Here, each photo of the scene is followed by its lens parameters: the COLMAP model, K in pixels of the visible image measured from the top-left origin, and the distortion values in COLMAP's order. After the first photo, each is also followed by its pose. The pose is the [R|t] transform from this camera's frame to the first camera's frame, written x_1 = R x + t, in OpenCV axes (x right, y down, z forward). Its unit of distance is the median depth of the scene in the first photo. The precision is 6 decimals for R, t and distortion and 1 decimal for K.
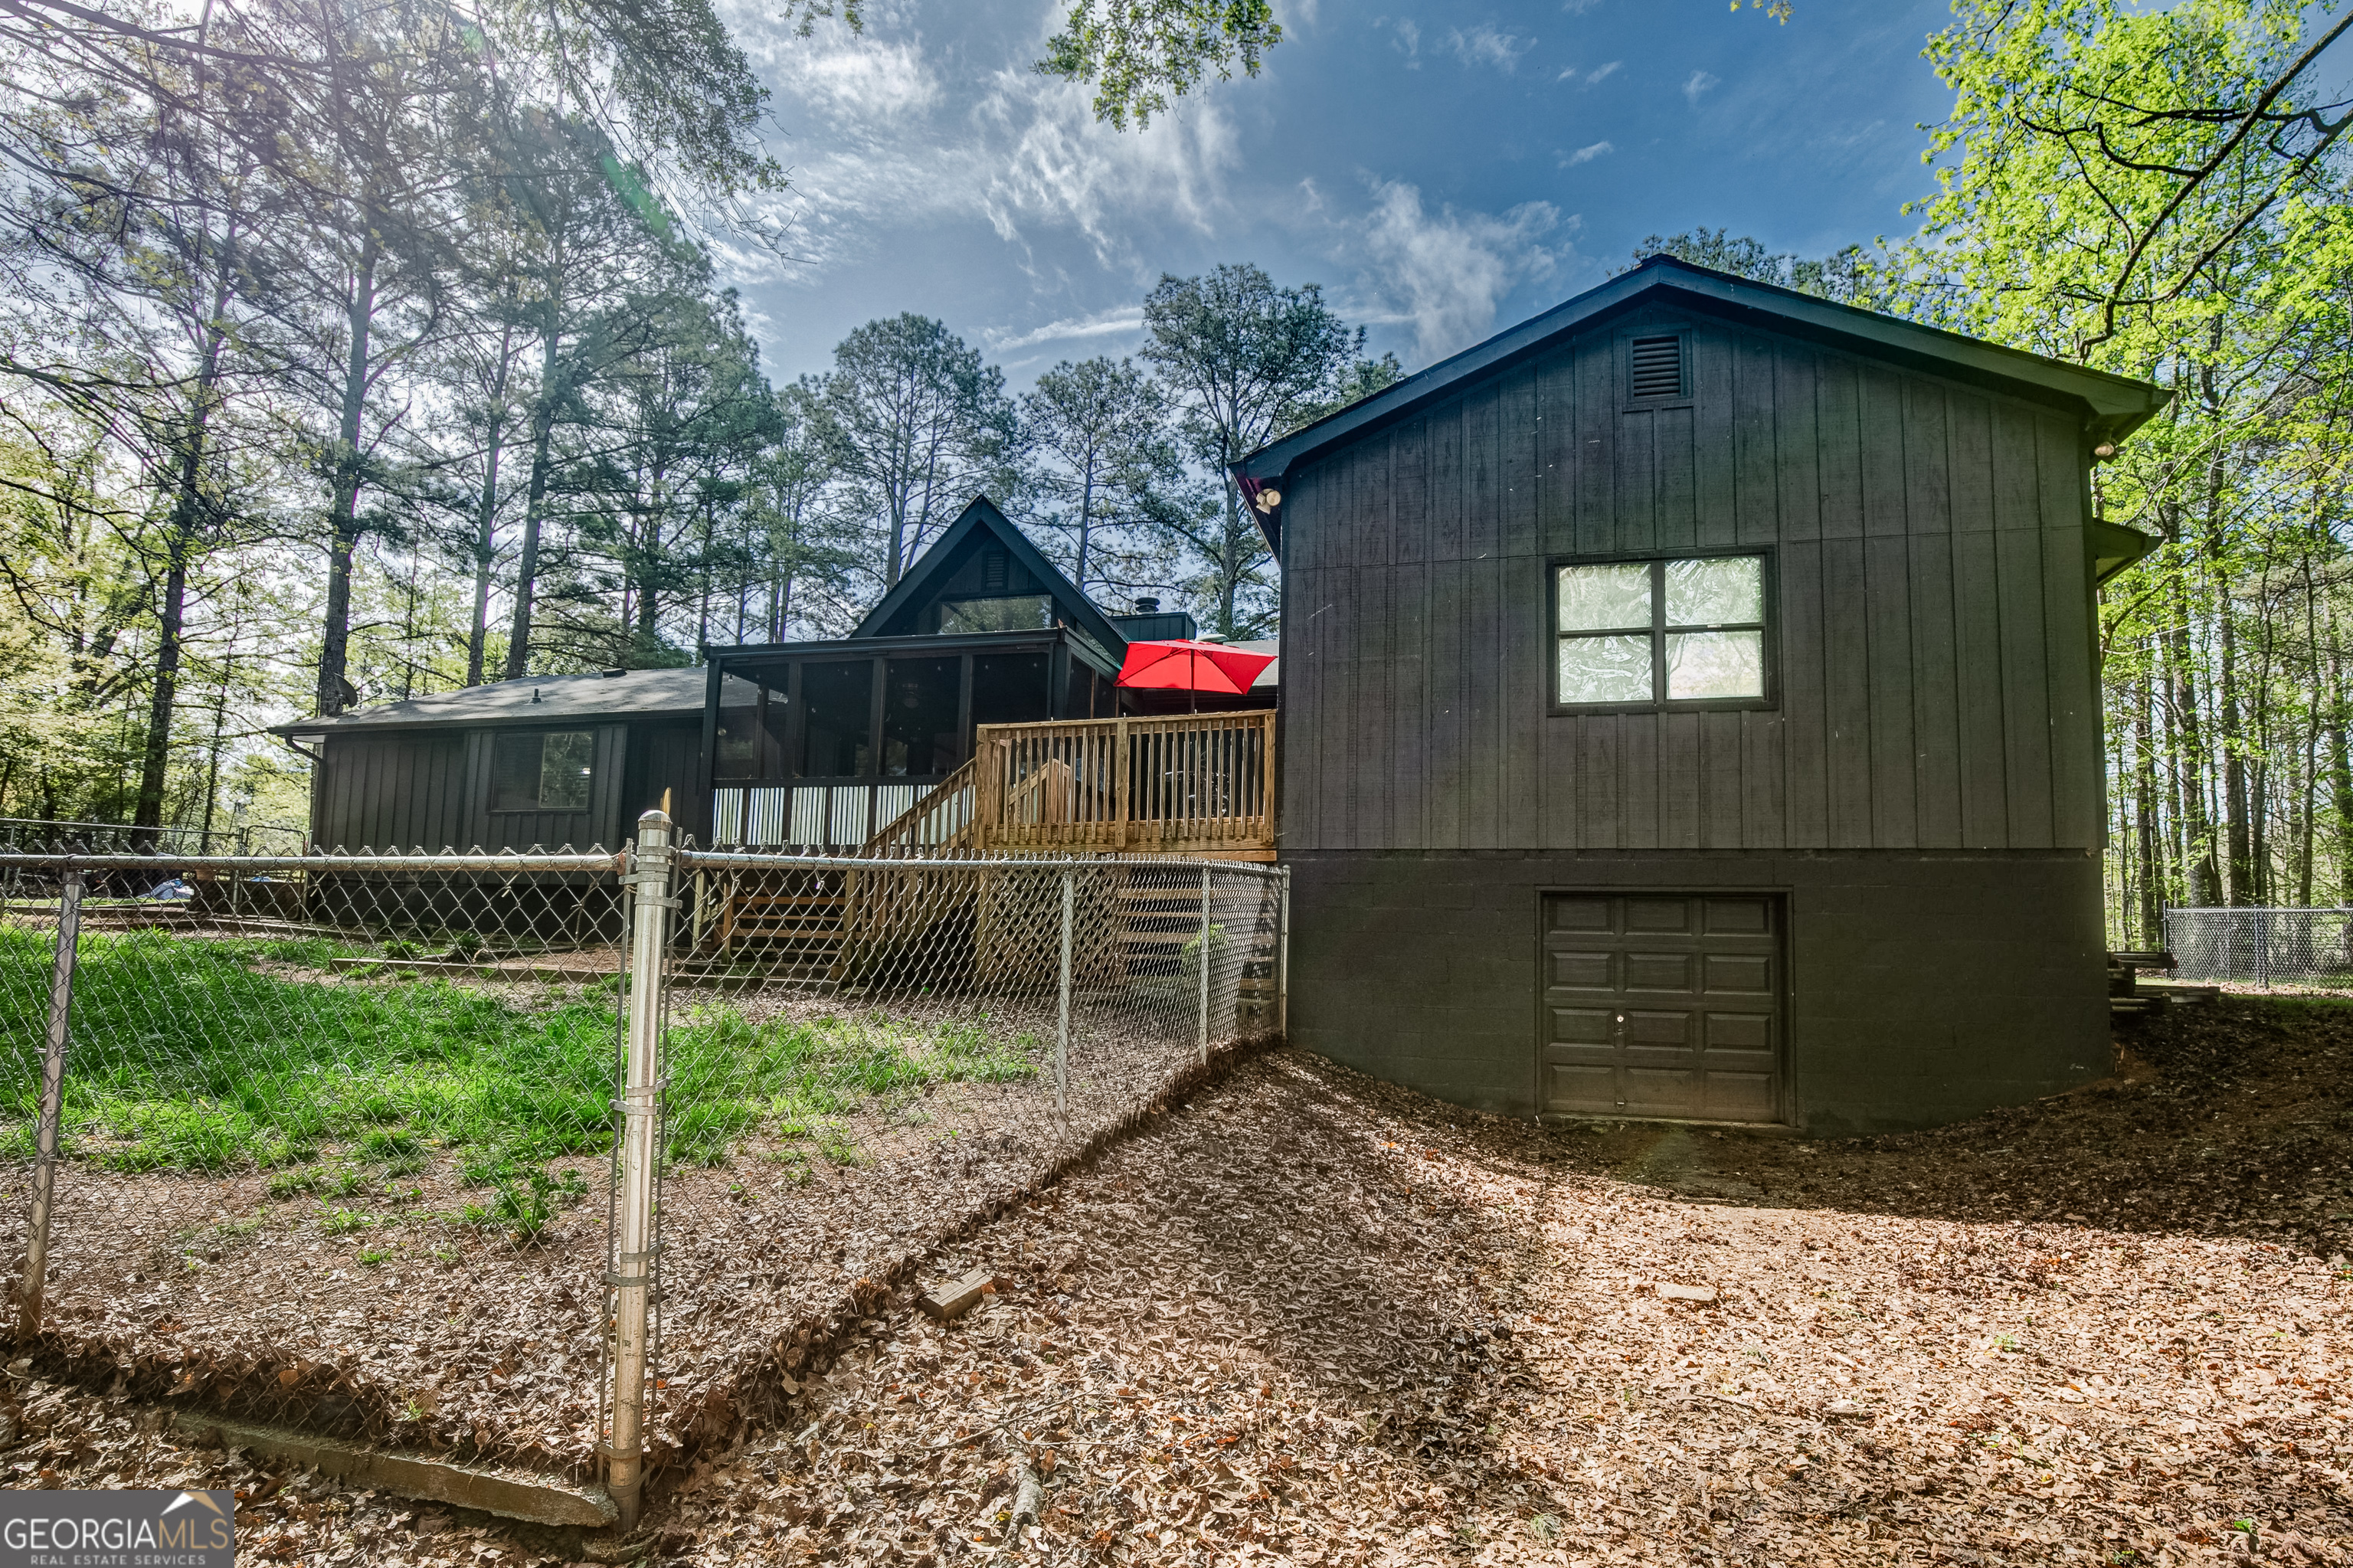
lens RADIAL K [[1207.5, 0, 1206.8], [0, 1207.5, 780.9], [0, 0, 1]] dist [-0.013733, 0.000581]
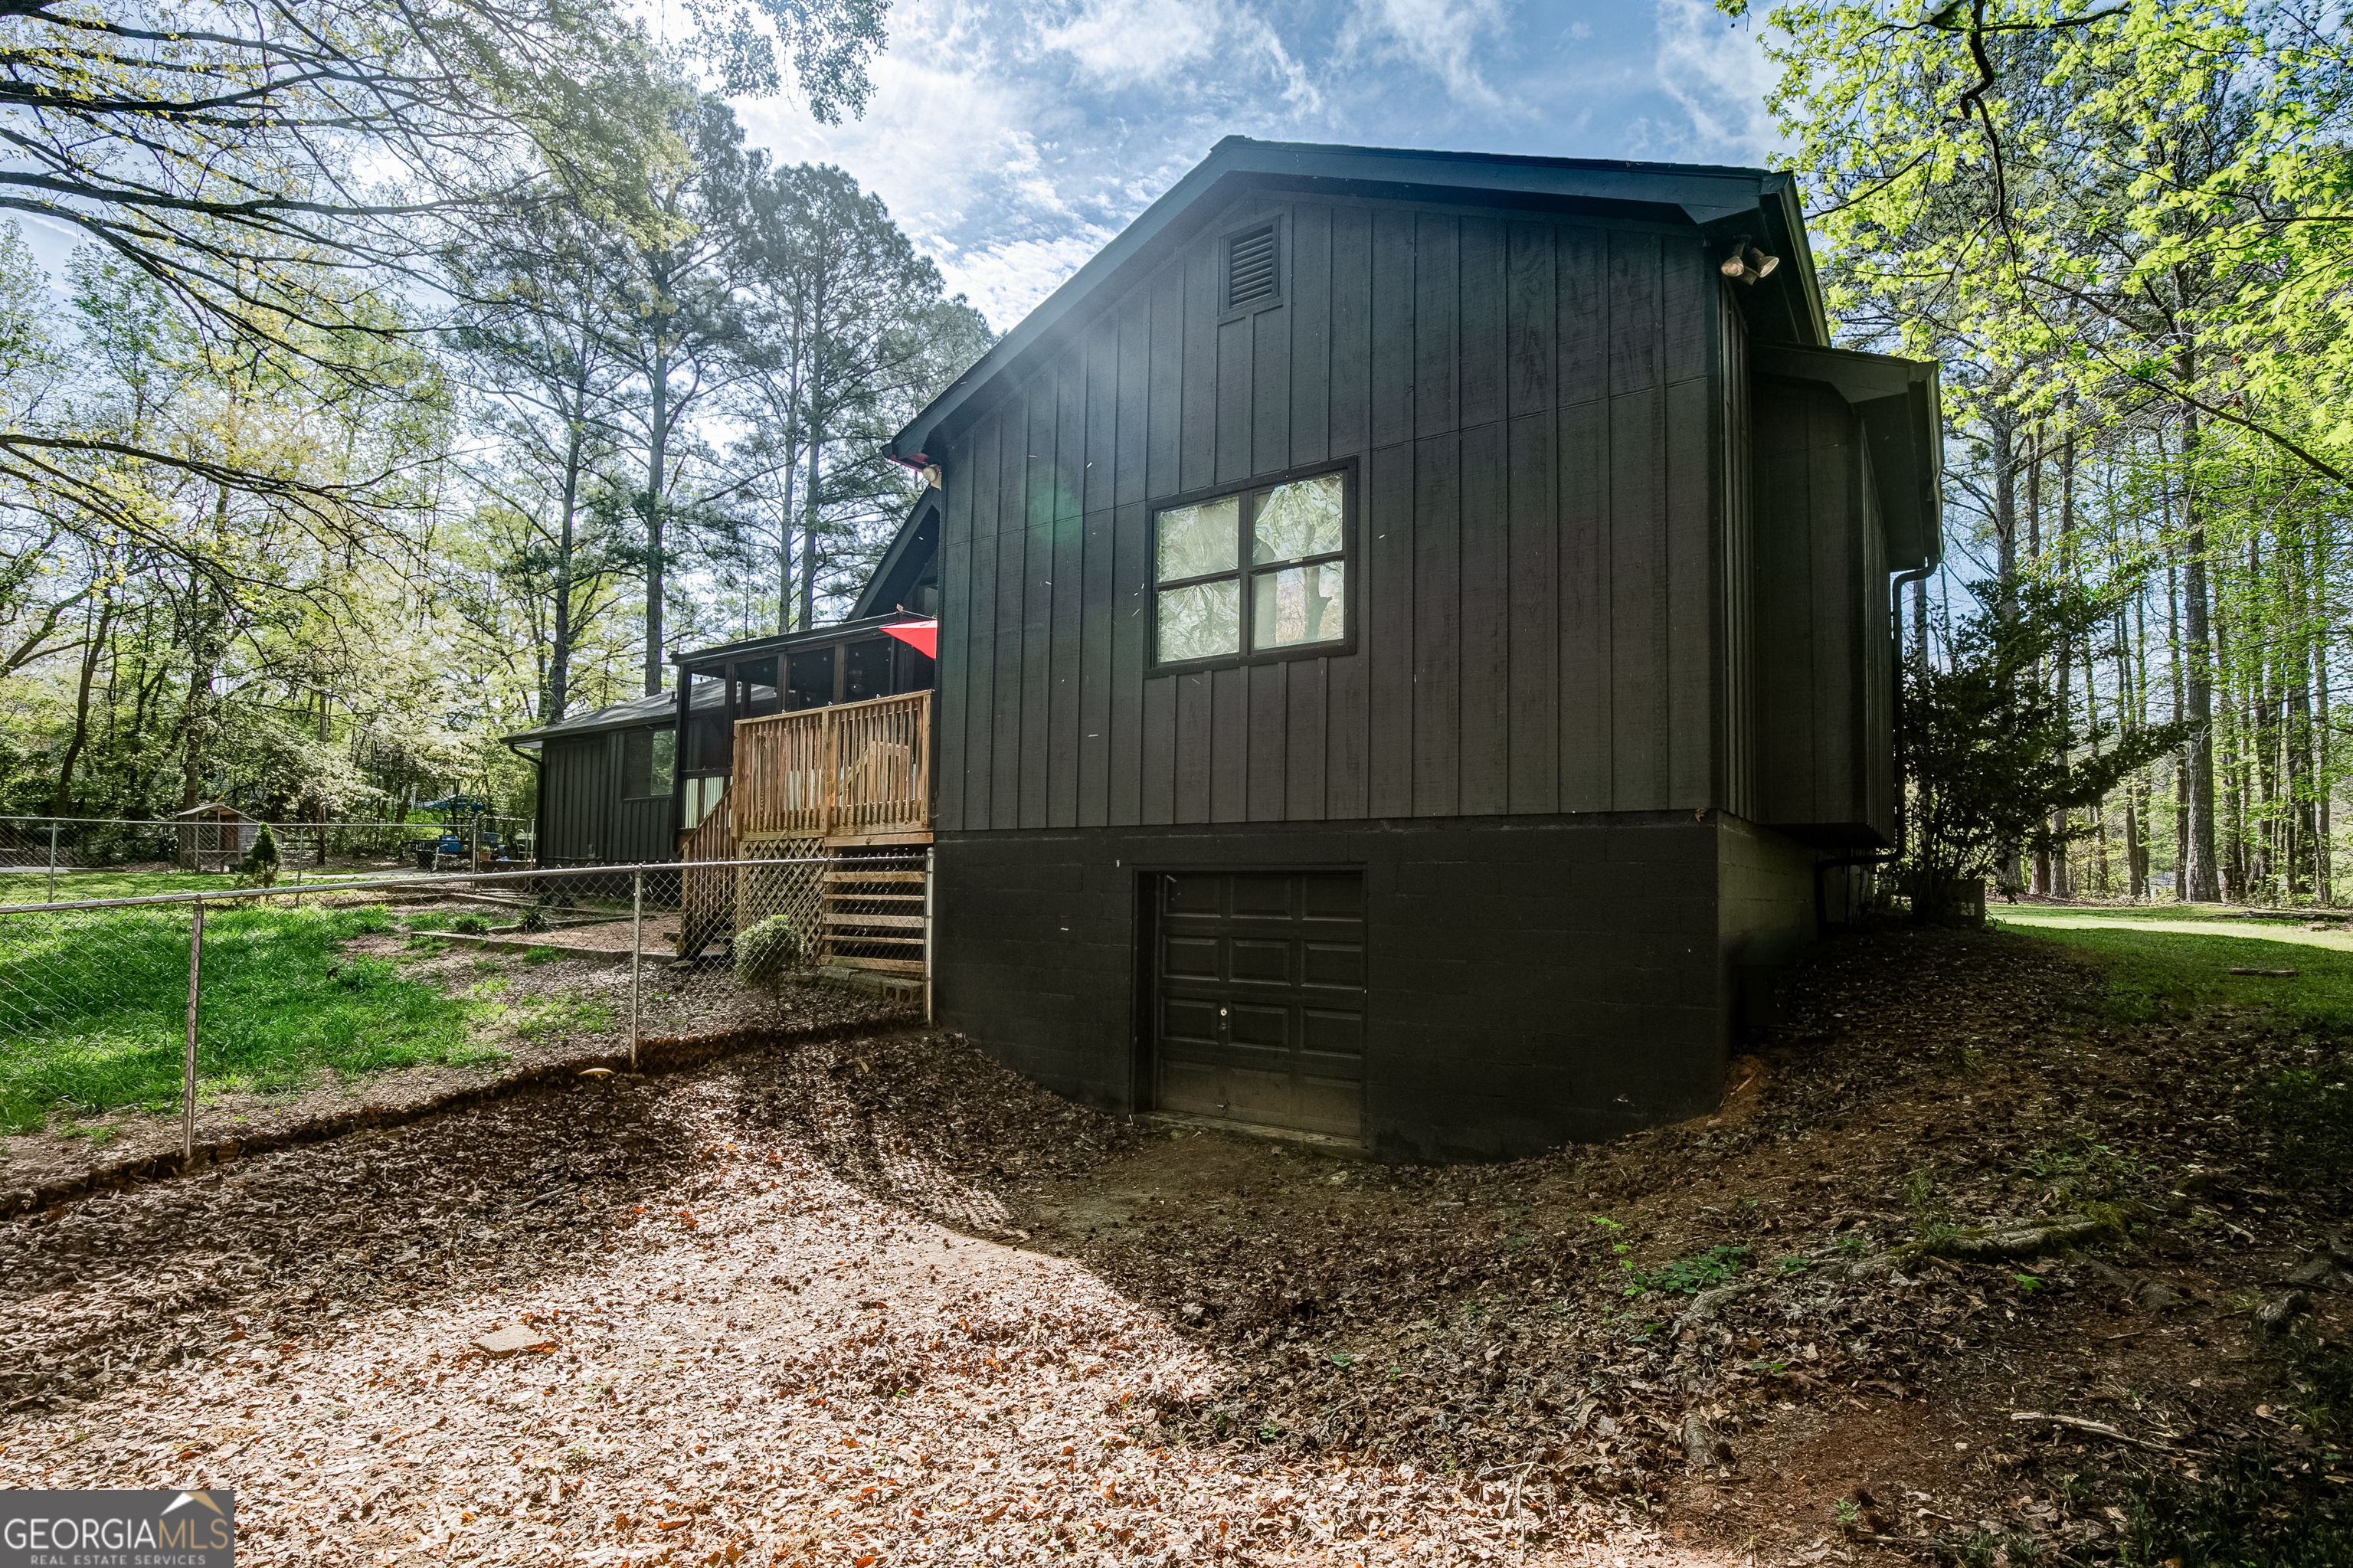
lens RADIAL K [[1207.5, 0, 1206.8], [0, 1207.5, 780.9], [0, 0, 1]] dist [-0.013733, 0.000581]
pose [[0.943344, -0.041801, -0.329174, 0.633007], [0.056254, 0.997820, 0.034502, -0.005472], [0.327014, -0.051065, 0.943639, 0.159156]]
